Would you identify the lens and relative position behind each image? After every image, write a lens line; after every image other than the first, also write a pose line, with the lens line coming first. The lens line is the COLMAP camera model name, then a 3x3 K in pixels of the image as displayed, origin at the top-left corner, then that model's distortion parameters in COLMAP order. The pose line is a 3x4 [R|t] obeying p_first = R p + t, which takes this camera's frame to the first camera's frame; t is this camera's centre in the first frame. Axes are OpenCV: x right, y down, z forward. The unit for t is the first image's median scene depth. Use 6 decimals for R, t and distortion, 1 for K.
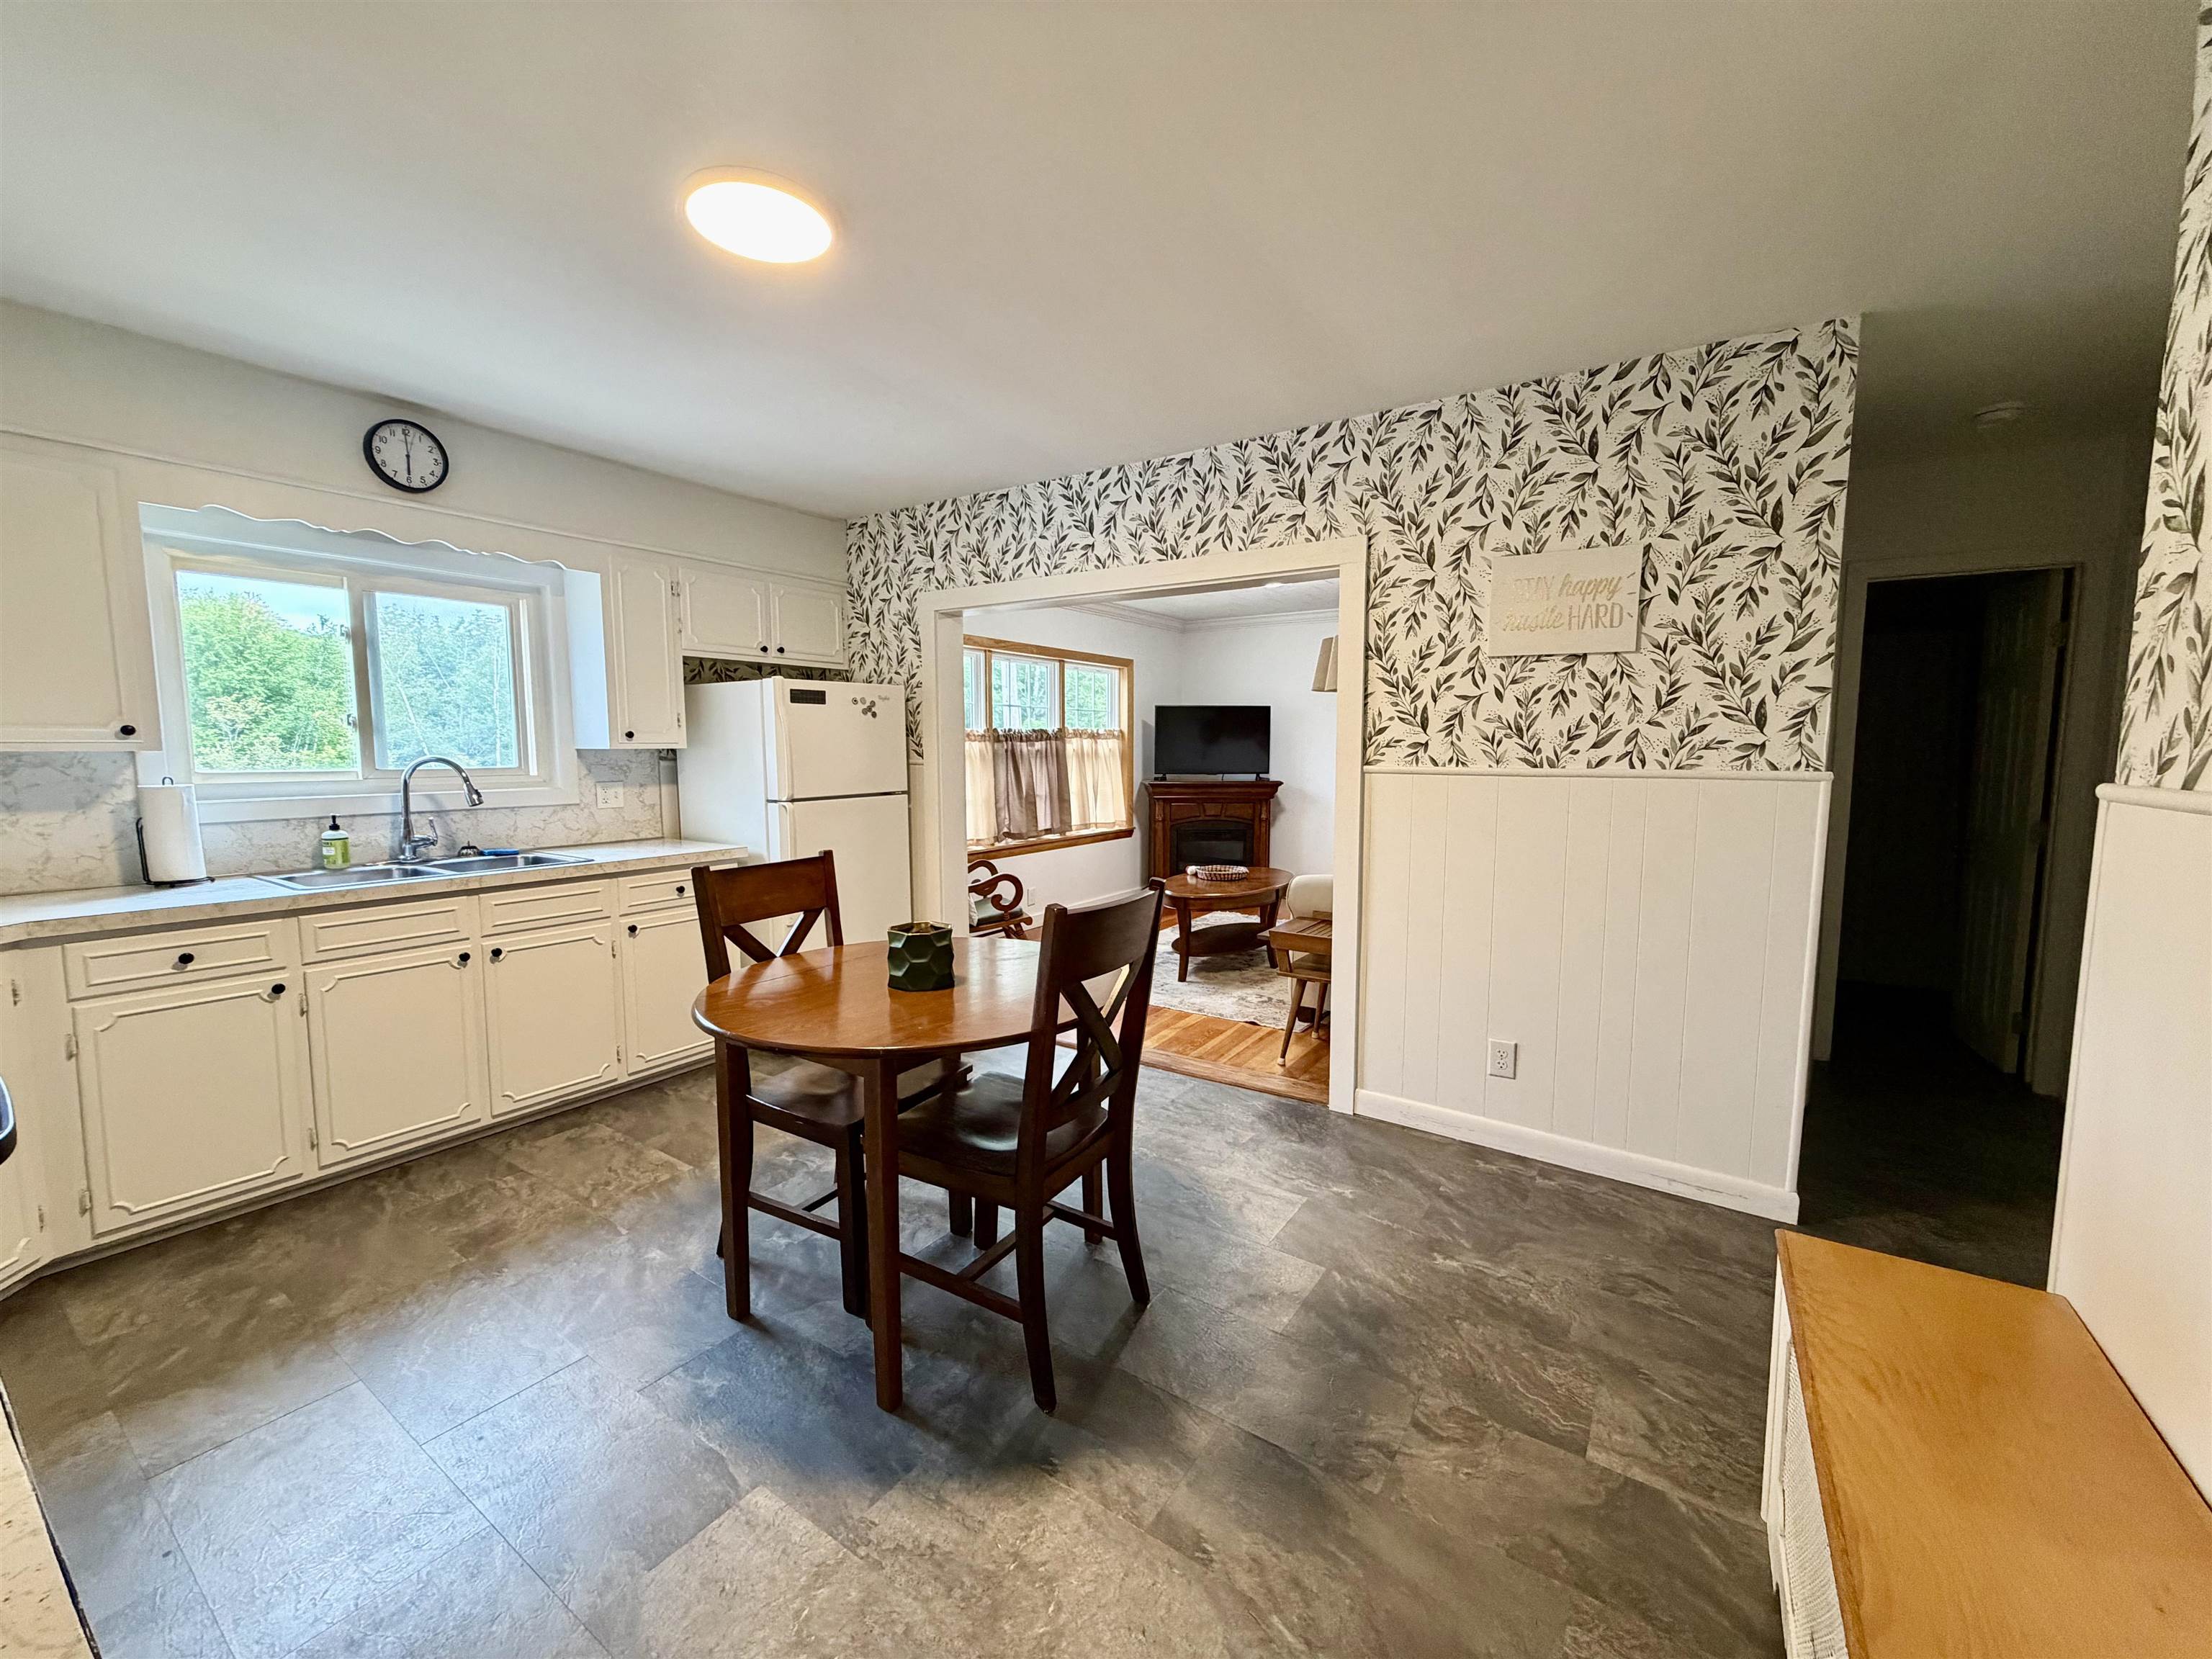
lens RADIAL K [[879.7, 0, 1102.7], [0, 879.7, 826.5], [0, 0, 1]] dist [-0.001091, 0.000164]
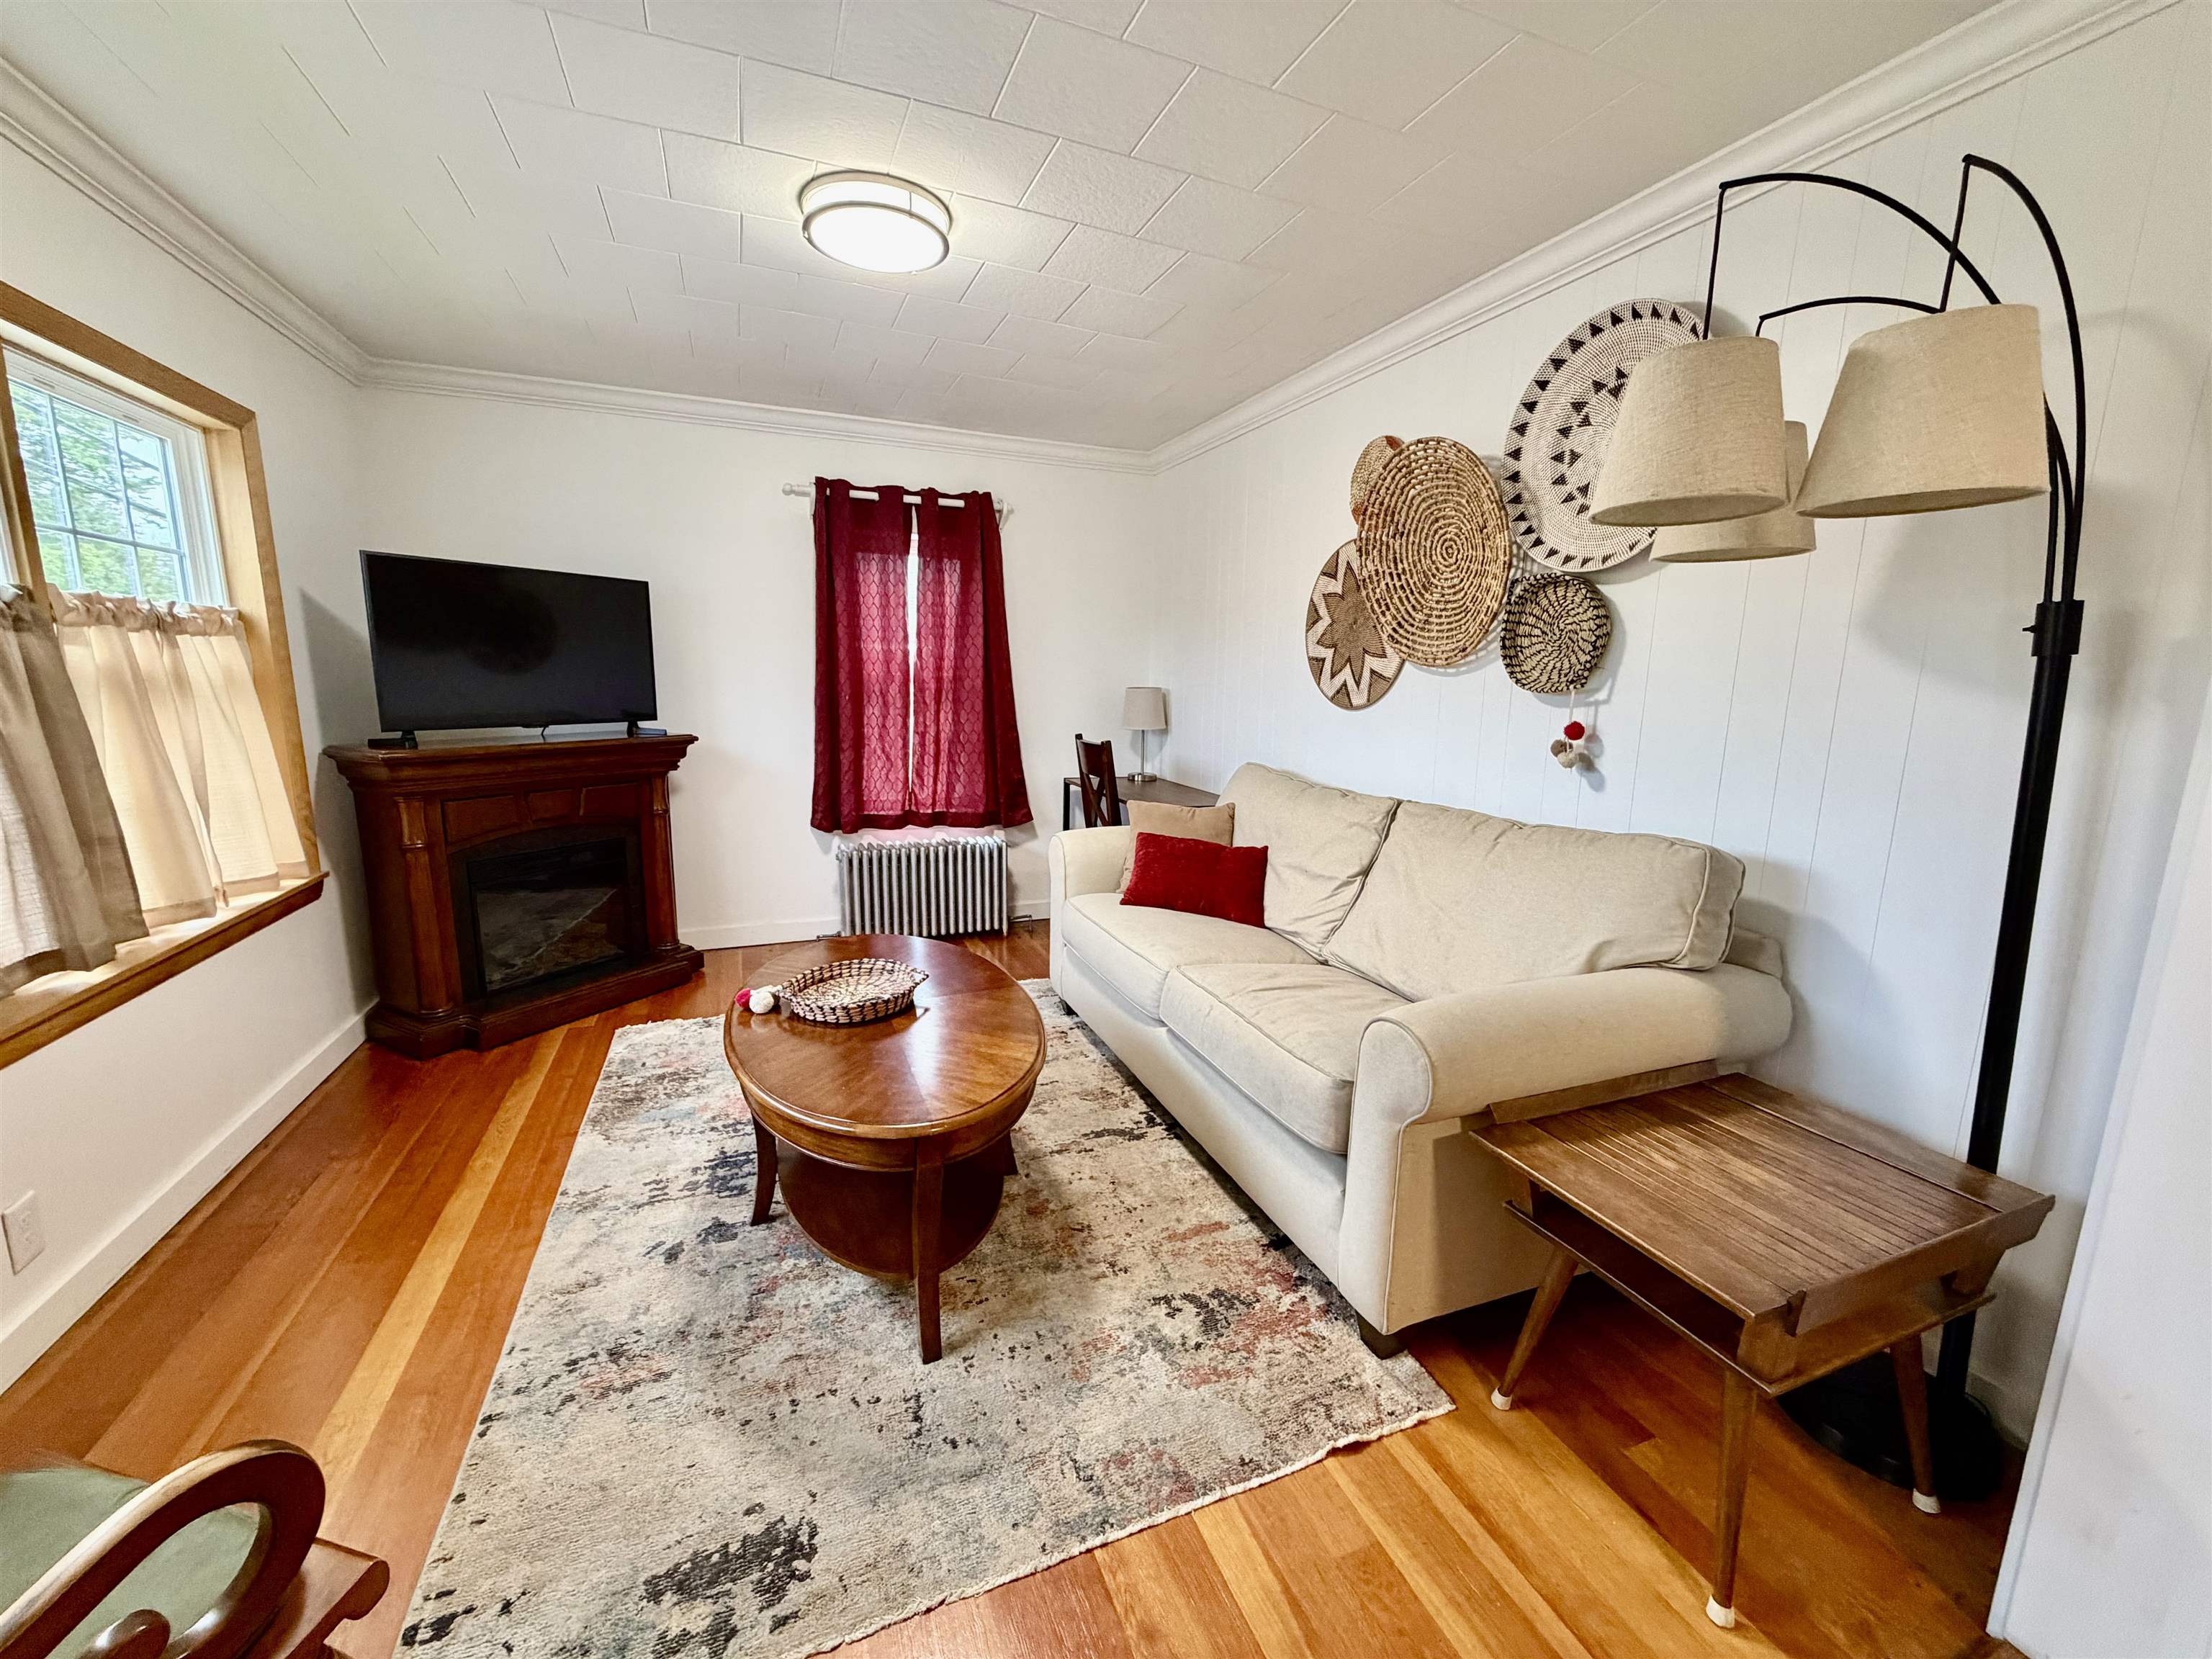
lens RADIAL K [[879.7, 0, 1105.9], [0, 879.7, 833.1], [0, 0, 1]] dist [-0.001091, 0.000164]
pose [[0.563887, -0.138201, 0.814206, -0.121949], [0.060791, 0.990170, 0.125967, -0.065111], [-0.823611, -0.021534, 0.566746, 0.745231]]
